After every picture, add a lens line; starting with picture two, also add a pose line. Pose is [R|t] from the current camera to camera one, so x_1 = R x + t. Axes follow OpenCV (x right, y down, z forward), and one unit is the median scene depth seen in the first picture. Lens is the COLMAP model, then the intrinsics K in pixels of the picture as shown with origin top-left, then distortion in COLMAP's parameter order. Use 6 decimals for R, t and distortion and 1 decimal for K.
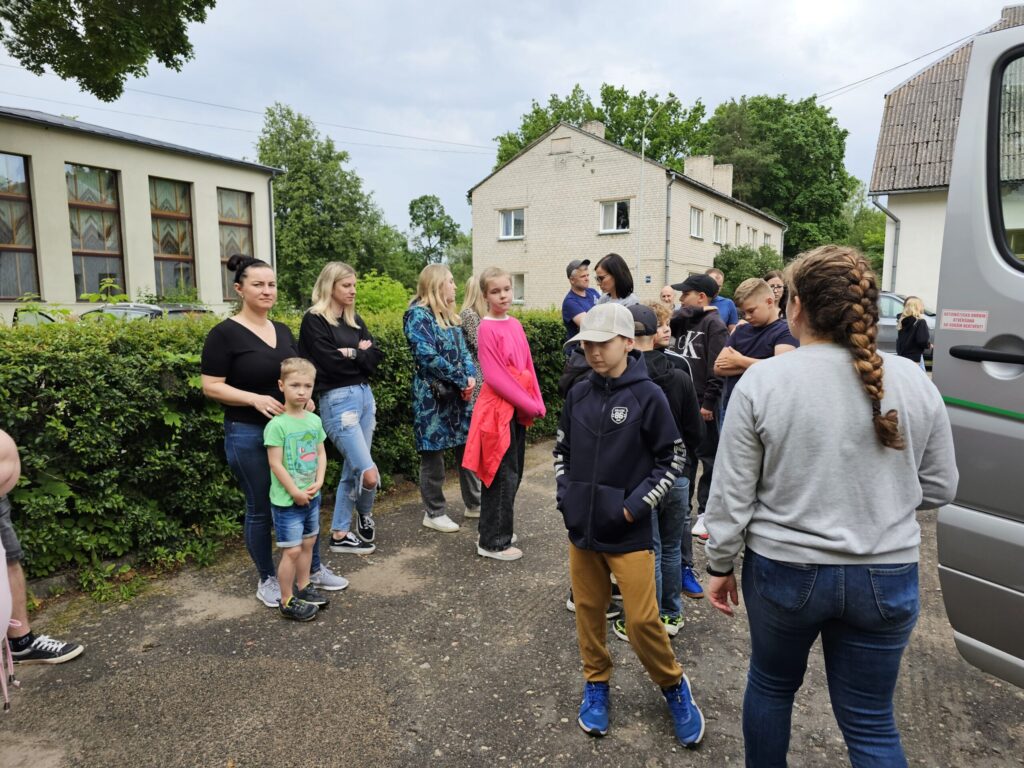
lens RADIAL K [[682.5, 0, 505.3], [0, 682.5, 378.3], [0, 0, 1]] dist [0.072634, -0.045031]
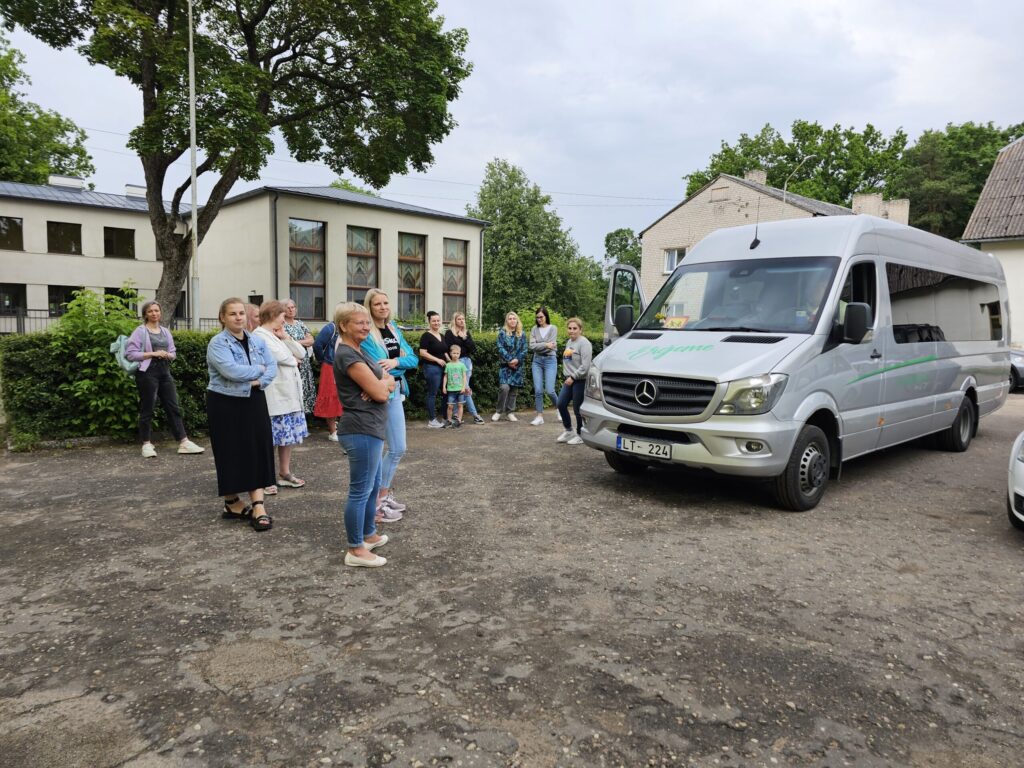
lens RADIAL K [[682.5, 0, 505.3], [0, 682.5, 378.3], [0, 0, 1]] dist [0.072634, -0.045031]
pose [[0.954905, 0.043120, -0.293762, 0.051446], [-0.053135, 0.998244, -0.026192, 0.011662], [0.292117, 0.040620, 0.955520, -0.114050]]
